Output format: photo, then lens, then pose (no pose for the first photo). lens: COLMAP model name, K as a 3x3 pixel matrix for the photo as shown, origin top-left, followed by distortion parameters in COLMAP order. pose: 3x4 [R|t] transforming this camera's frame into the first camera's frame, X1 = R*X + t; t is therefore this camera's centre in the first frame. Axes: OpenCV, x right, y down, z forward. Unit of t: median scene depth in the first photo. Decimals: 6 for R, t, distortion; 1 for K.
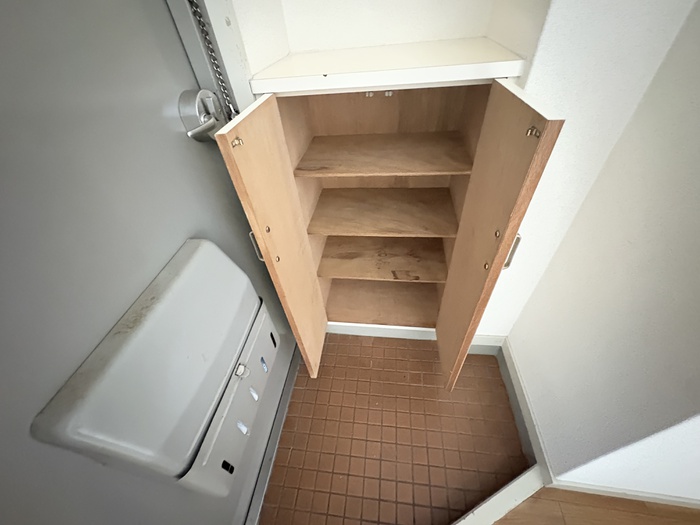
lens RADIAL K [[278.5, 0, 349.3], [0, 278.5, 261.4], [0, 0, 1]] dist [0.000464, 0.000014]
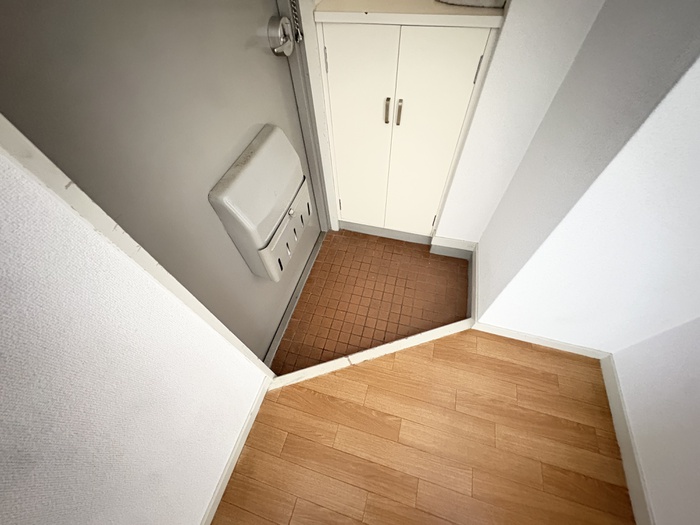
lens RADIAL K [[278.5, 0, 349.3], [0, 278.5, 261.4], [0, 0, 1]] dist [0.000464, 0.000014]
pose [[0.988007, 0.143423, -0.057203, 0.090569], [-0.128946, 0.970165, 0.205311, 0.285475], [0.084943, -0.195472, 0.977024, -0.651351]]
